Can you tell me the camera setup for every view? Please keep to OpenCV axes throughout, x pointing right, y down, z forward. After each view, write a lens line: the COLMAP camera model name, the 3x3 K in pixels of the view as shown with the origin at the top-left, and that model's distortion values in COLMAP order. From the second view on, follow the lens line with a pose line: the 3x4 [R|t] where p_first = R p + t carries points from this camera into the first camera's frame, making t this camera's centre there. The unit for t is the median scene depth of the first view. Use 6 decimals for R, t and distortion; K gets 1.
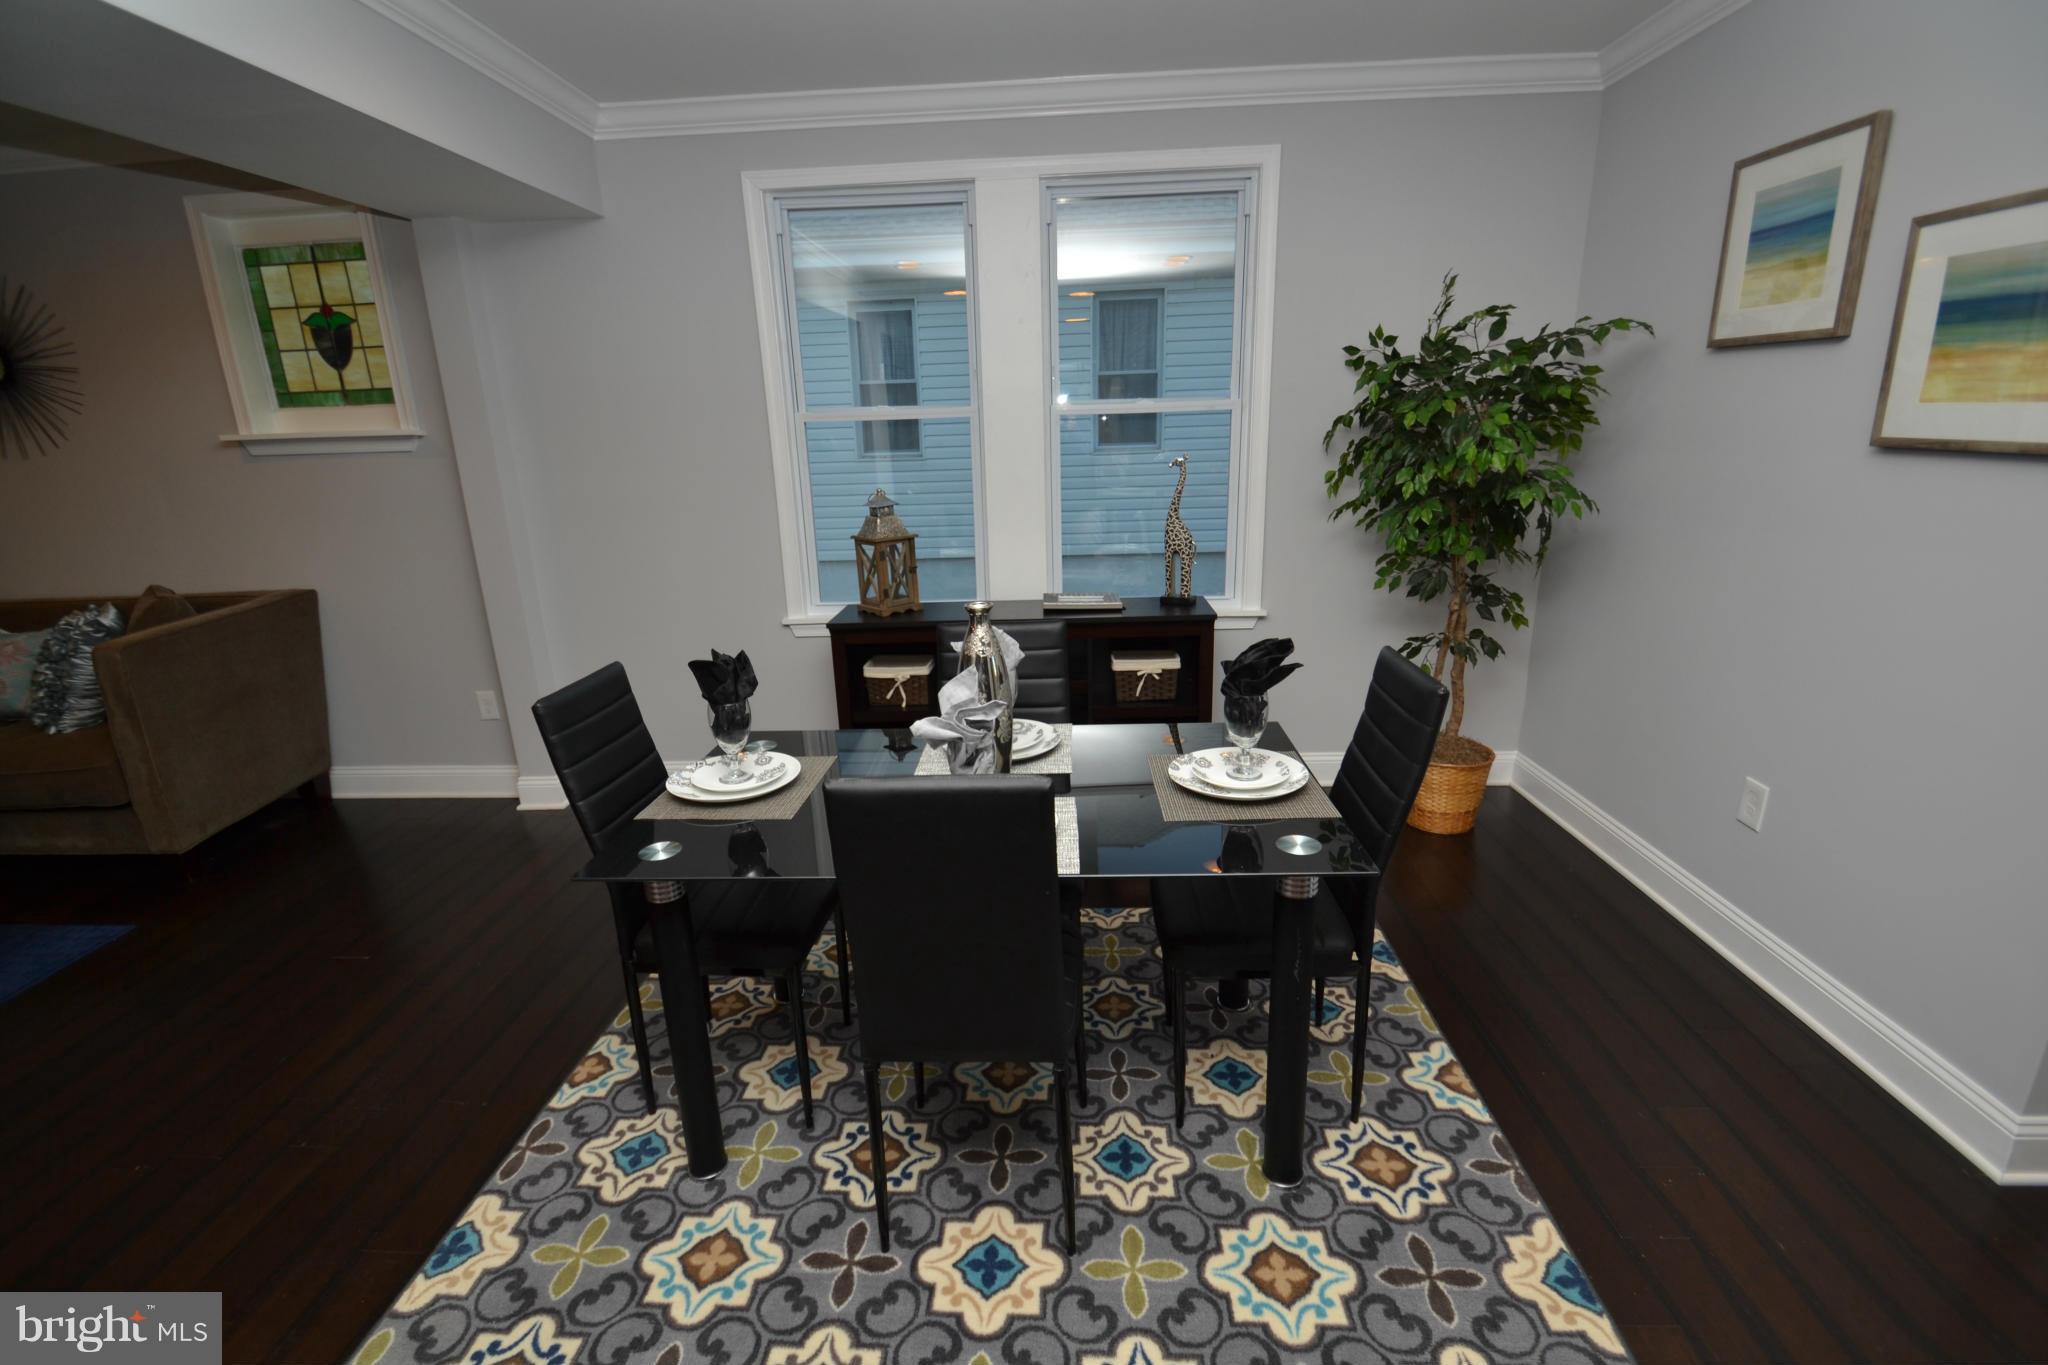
lens RADIAL K [[904.7, 0, 1013.8], [0, 904.7, 700.2], [0, 0, 1]] dist [0.012093, -0.016494]
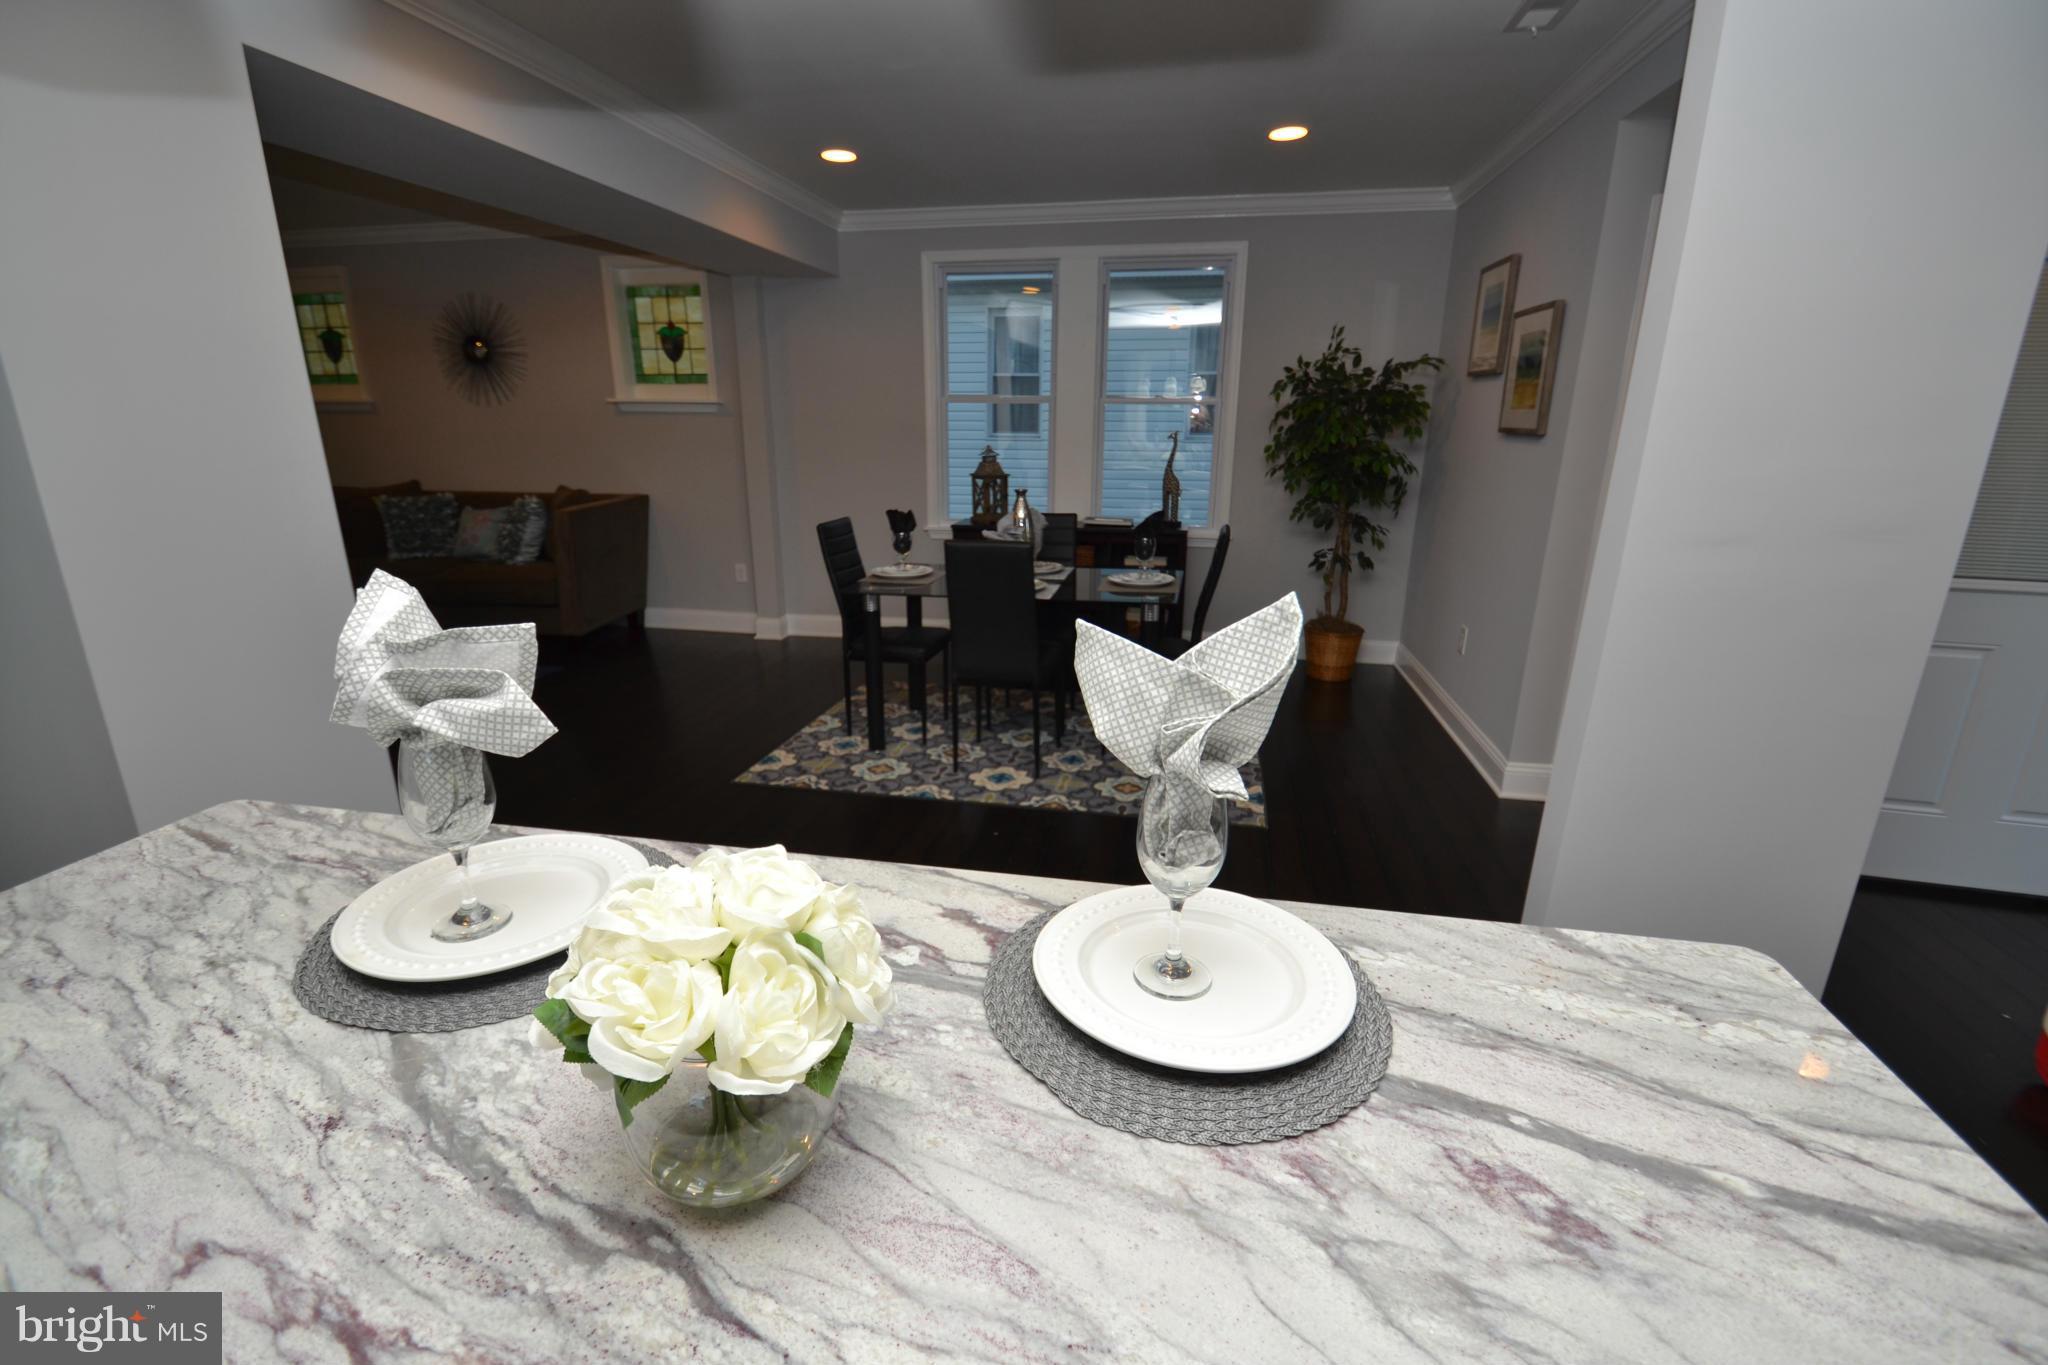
lens RADIAL K [[904.7, 0, 1013.8], [0, 904.7, 700.2], [0, 0, 1]] dist [0.012093, -0.016494]
pose [[0.988675, 0.077289, -0.128643, 0.144497], [-0.076306, 0.997005, 0.012559, 0.205541], [0.129229, -0.002601, 0.991611, -0.631315]]
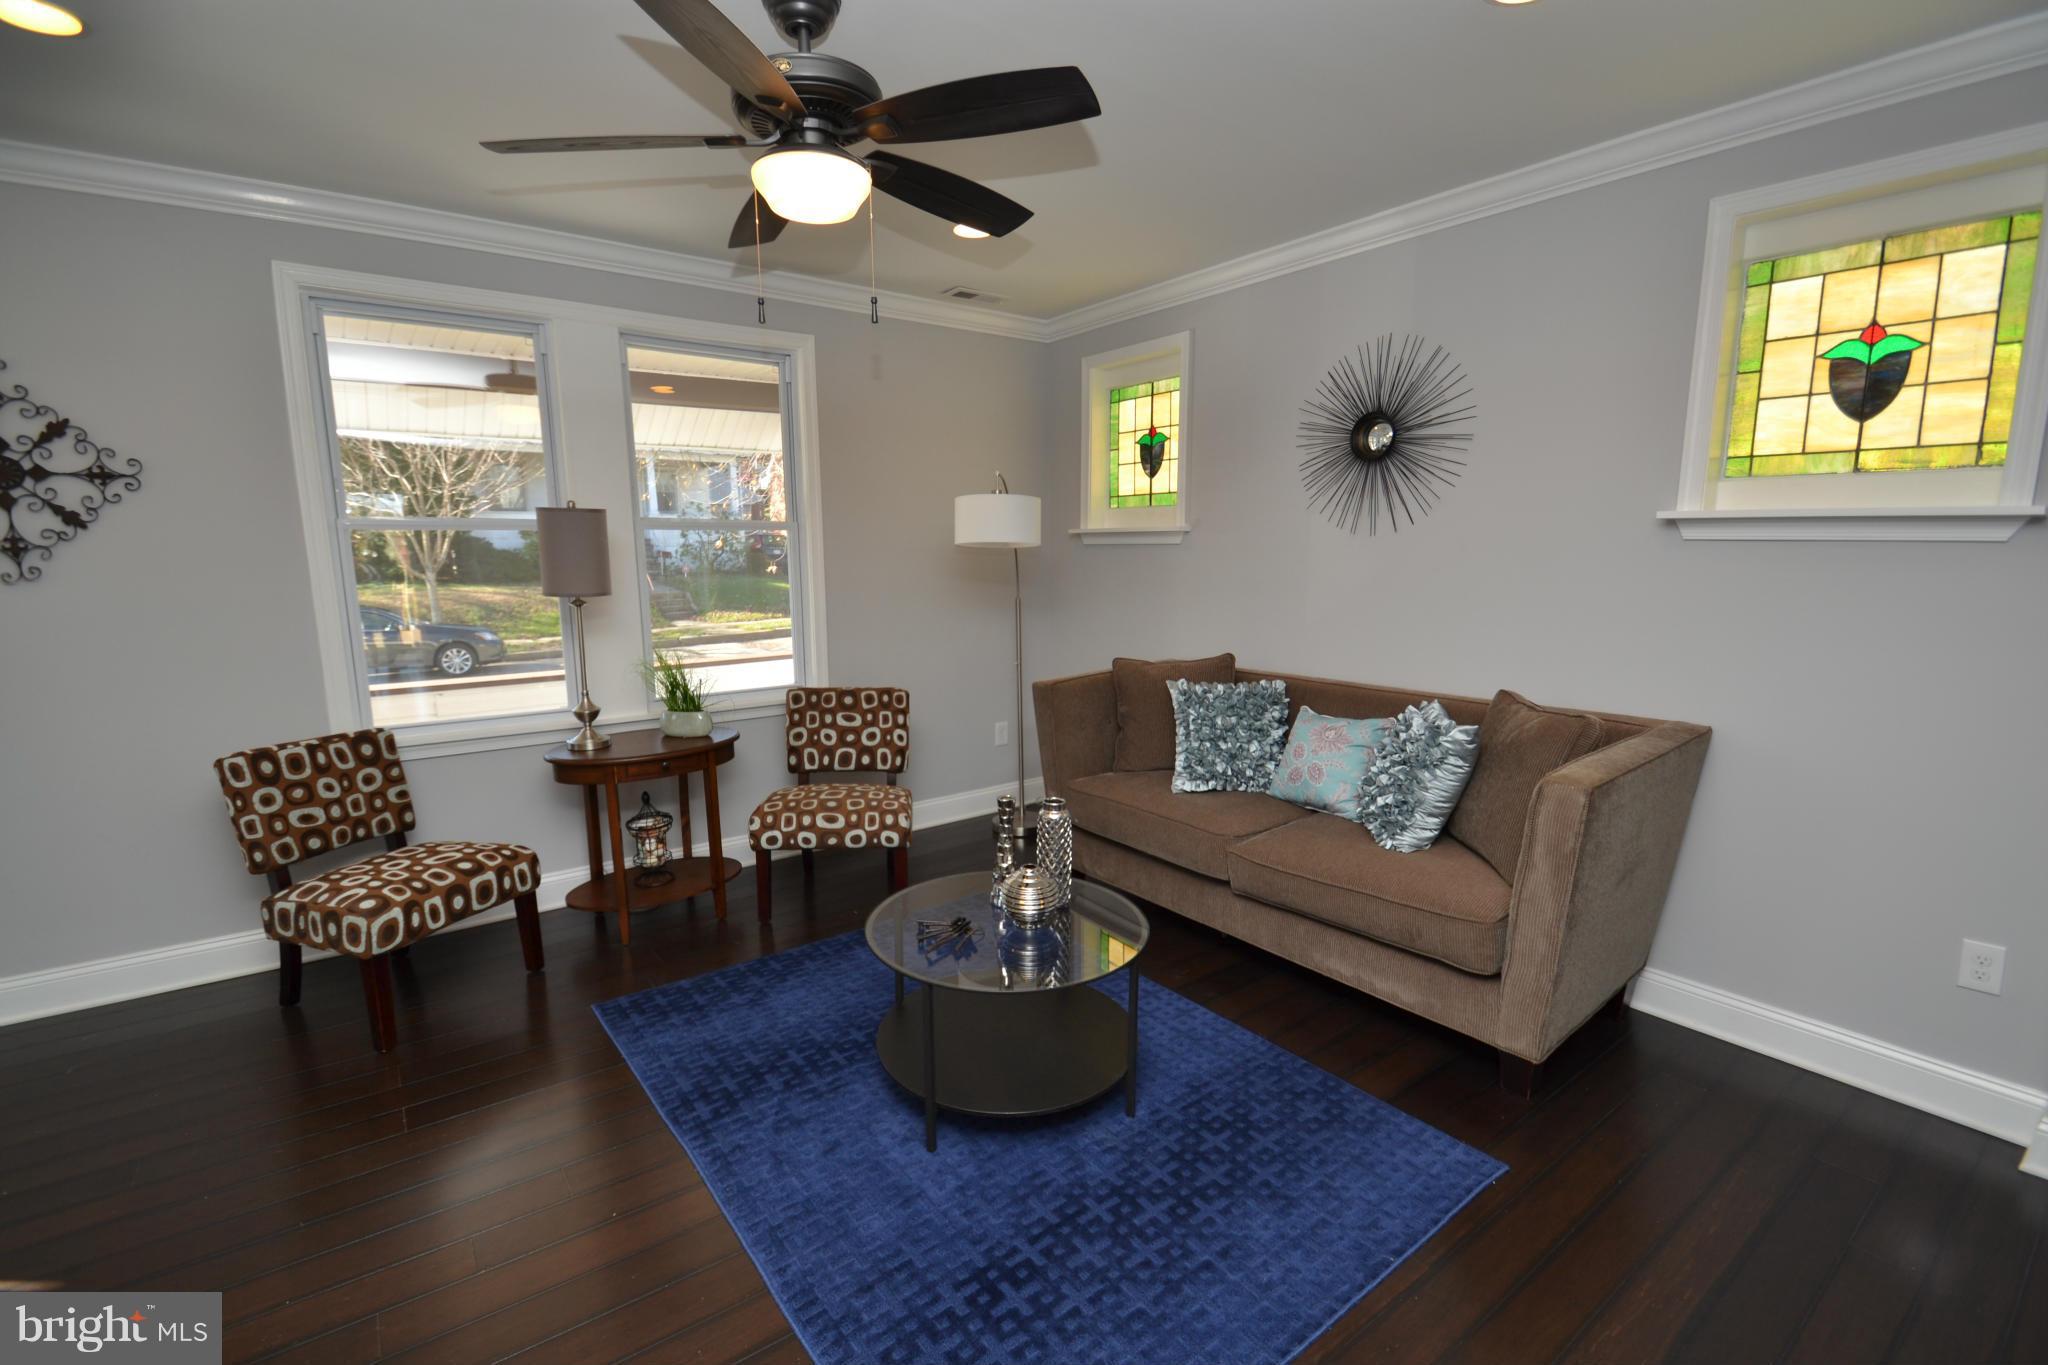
lens RADIAL K [[904.7, 0, 1013.8], [0, 904.7, 700.2], [0, 0, 1]] dist [0.012093, -0.016494]
pose [[0.634599, 0.156734, -0.756781, -0.677698], [-0.236948, 0.971519, 0.002515, -0.017839], [0.735622, 0.177722, 0.653663, 0.154729]]
